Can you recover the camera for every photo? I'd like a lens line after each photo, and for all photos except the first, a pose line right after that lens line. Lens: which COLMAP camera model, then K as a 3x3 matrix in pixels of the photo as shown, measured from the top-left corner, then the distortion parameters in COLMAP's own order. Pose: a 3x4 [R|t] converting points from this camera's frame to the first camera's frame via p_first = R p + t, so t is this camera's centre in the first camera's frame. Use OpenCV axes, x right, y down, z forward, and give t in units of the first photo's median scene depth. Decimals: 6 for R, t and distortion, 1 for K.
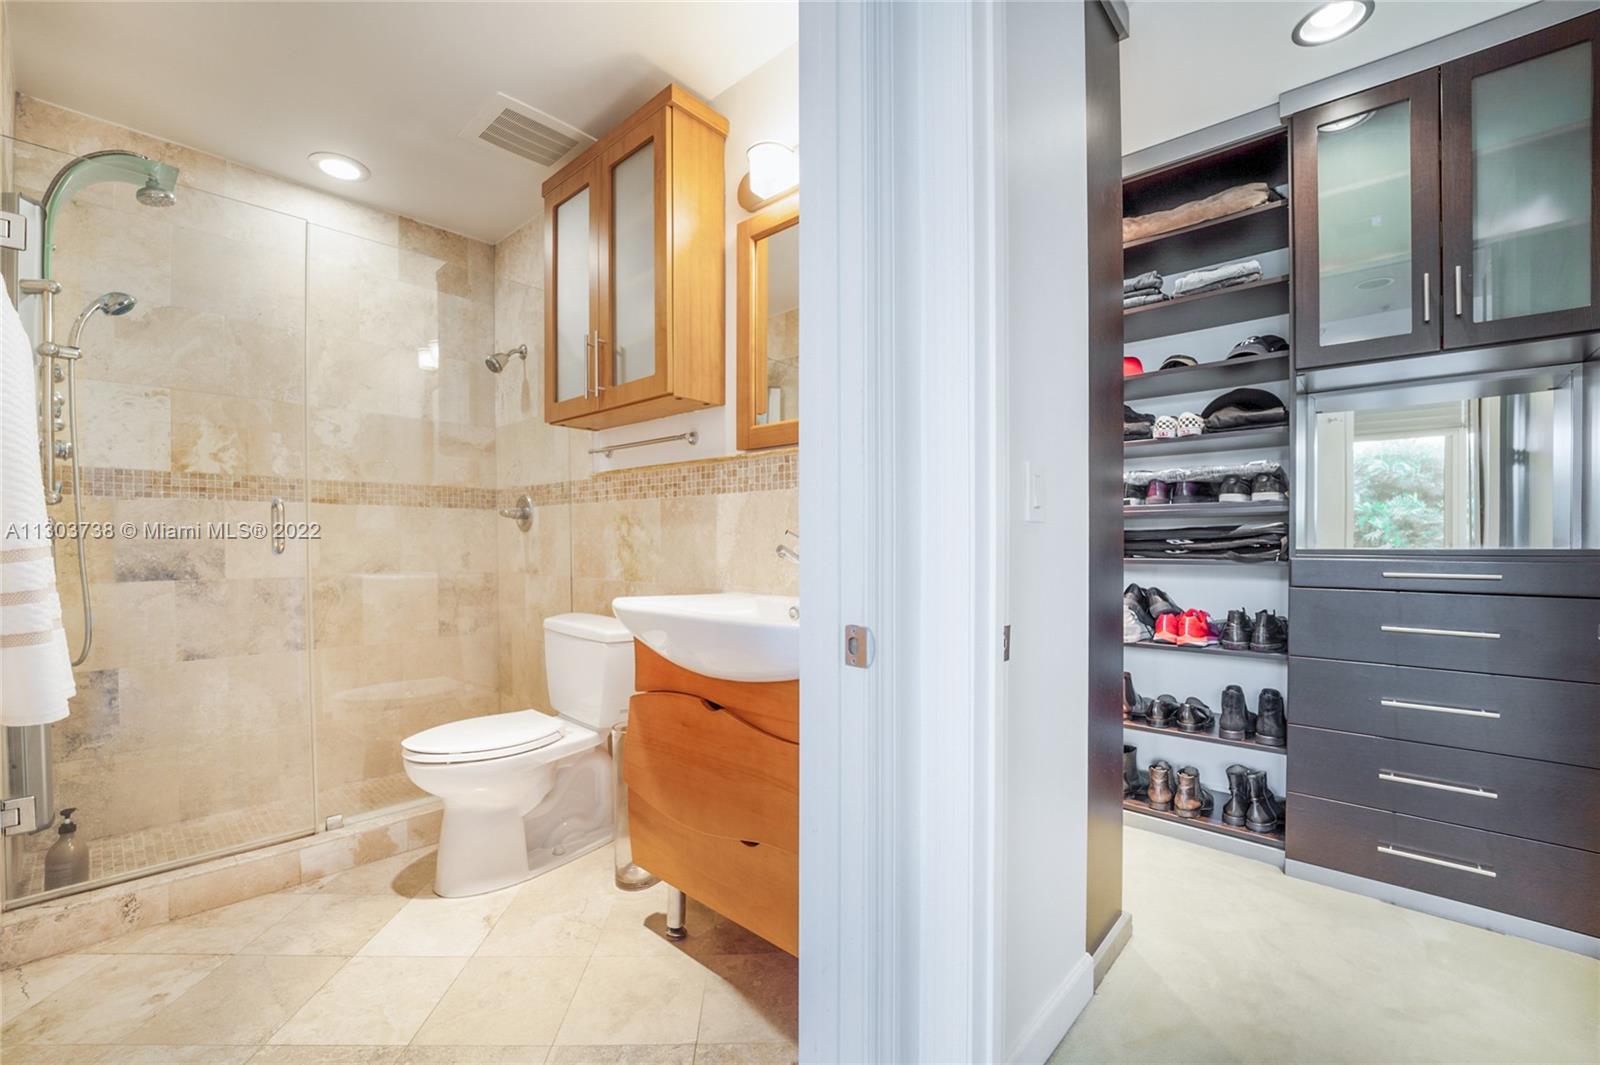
lens RADIAL K [[652.7, 0, 799.6], [0, 652.7, 554.0], [0, 0, 1]] dist [-0.028900, 0.002431]
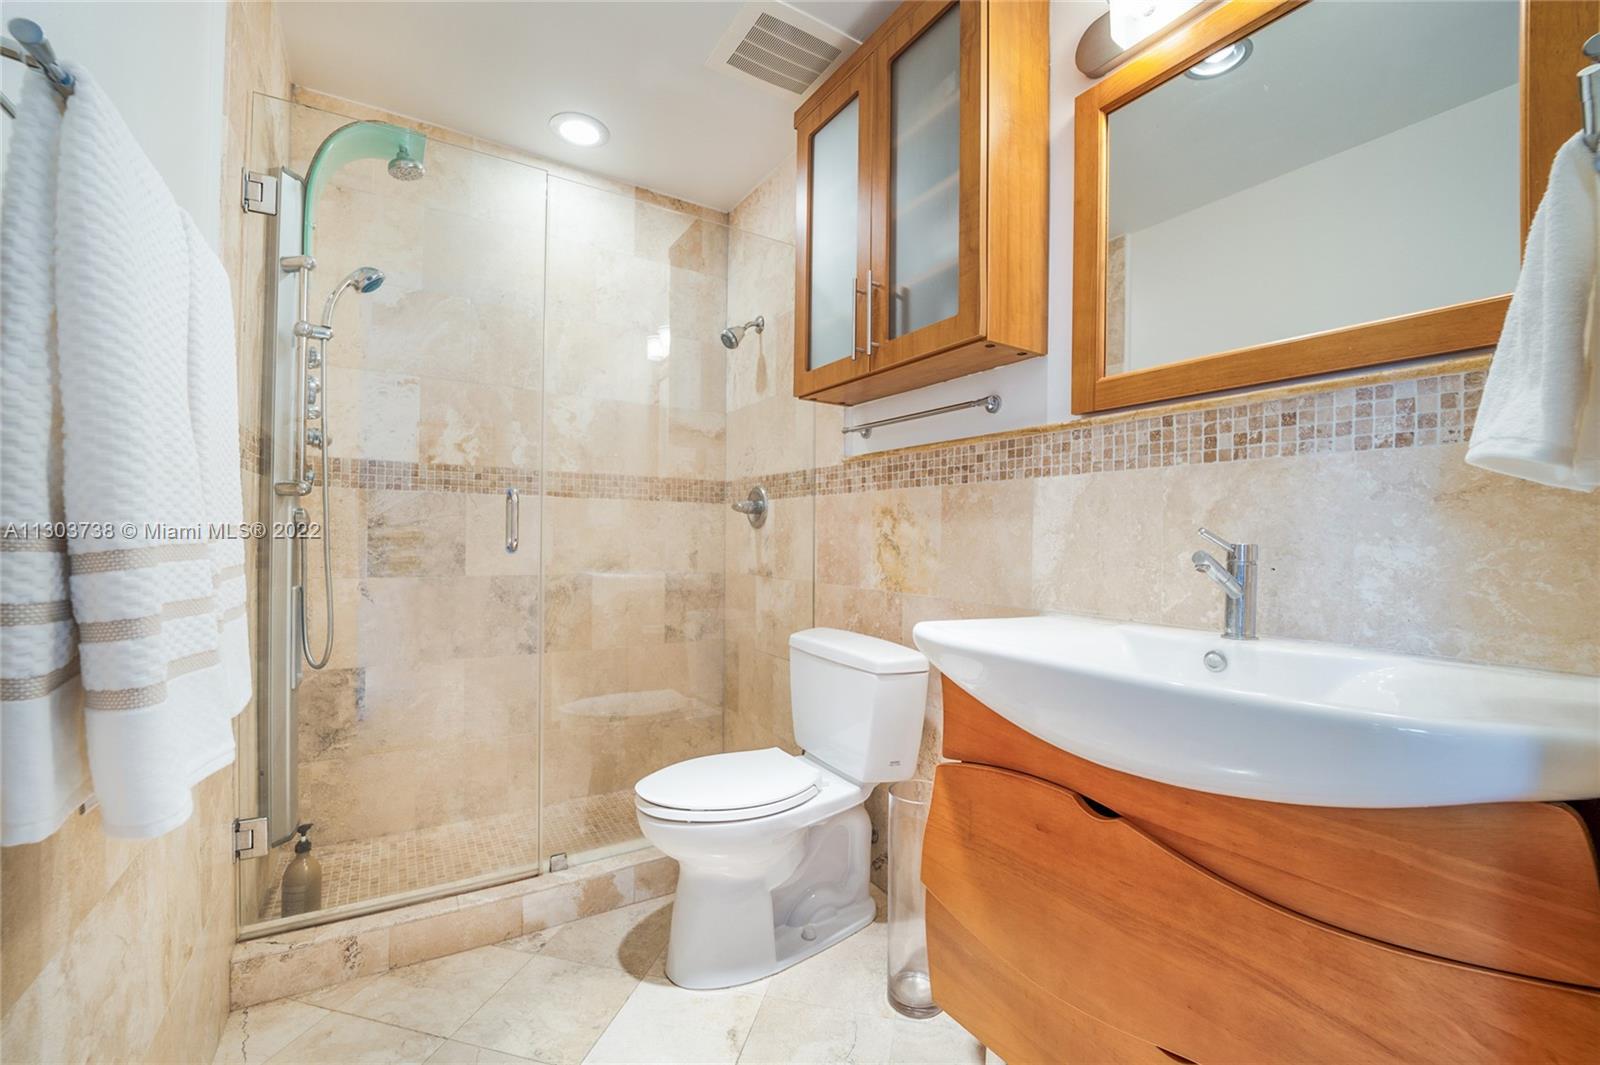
lens RADIAL K [[656.0, 0, 800.0], [0, 656.0, 532.5], [0, 0, 1]] dist [-0.017098, 0.000315]
pose [[0.961067, 0.007279, -0.276218, -0.162101], [-0.015580, 0.999490, -0.027868, -0.006107], [0.275874, 0.031086, 0.960691, 0.214487]]
